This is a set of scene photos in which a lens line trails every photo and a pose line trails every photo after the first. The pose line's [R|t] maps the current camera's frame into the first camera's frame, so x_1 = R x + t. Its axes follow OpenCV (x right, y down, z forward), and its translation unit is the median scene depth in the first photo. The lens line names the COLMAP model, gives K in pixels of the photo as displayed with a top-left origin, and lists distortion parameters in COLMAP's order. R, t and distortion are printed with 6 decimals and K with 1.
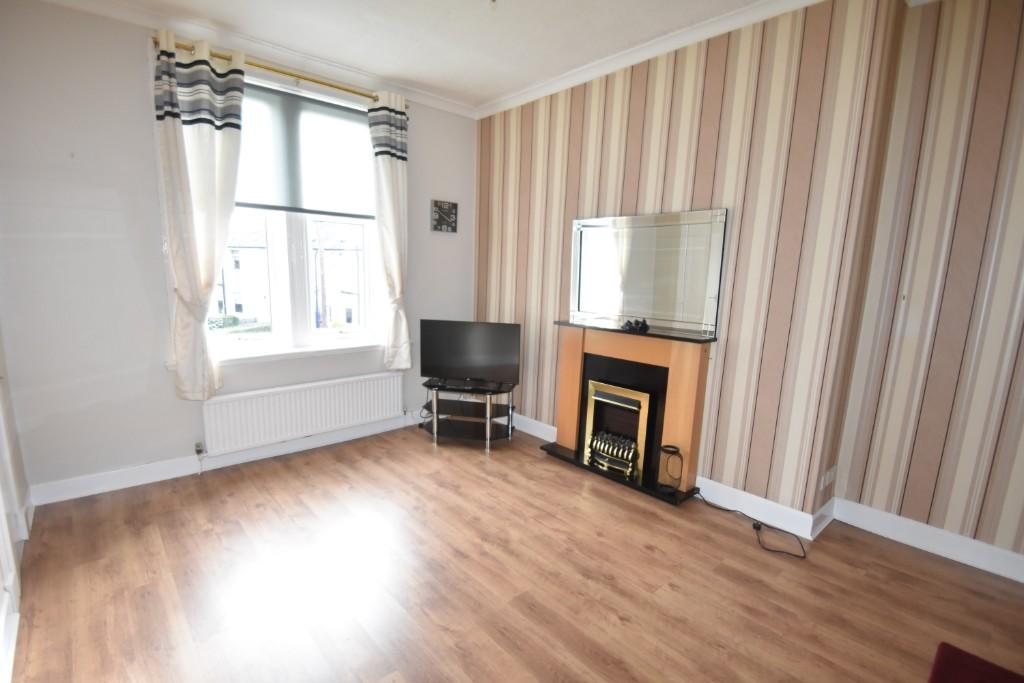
lens RADIAL K [[464.4, 0, 494.1], [0, 464.4, 347.6], [0, 0, 1]] dist [-0.037896, -0.000539]
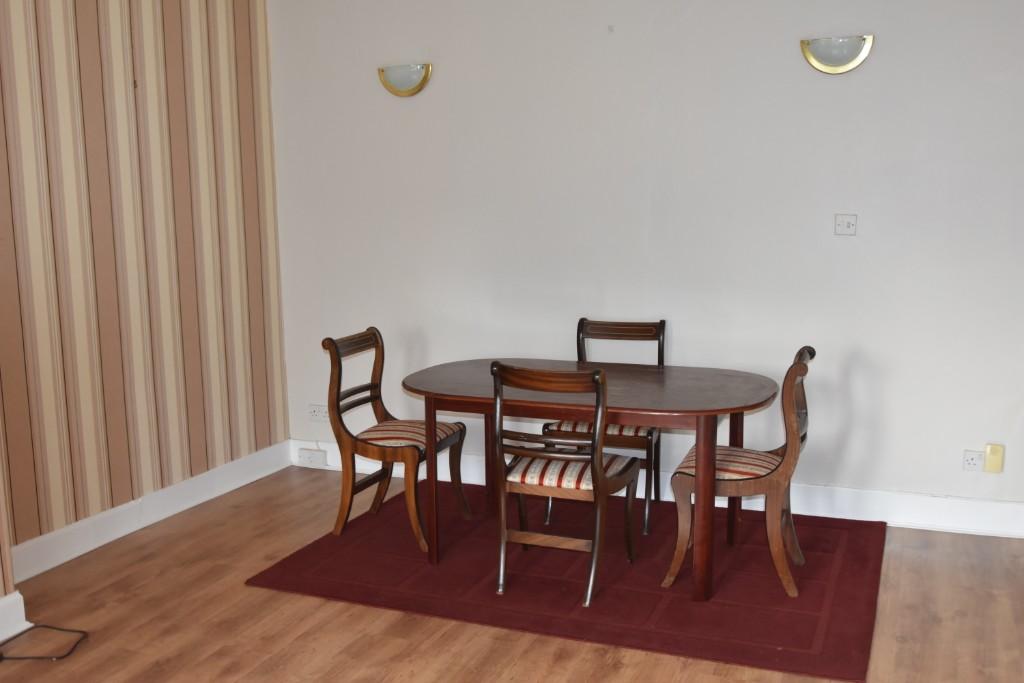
lens RADIAL K [[994.2, 0, 512.0], [0, 994.2, 341.5], [0, 0, 1]] dist [-0.138251, 0.095511]
pose [[-0.451384, -0.152213, 0.879251, -0.702494], [0.156304, 0.956623, 0.245850, -0.169096], [-0.878533, 0.248404, -0.408013, 0.880947]]
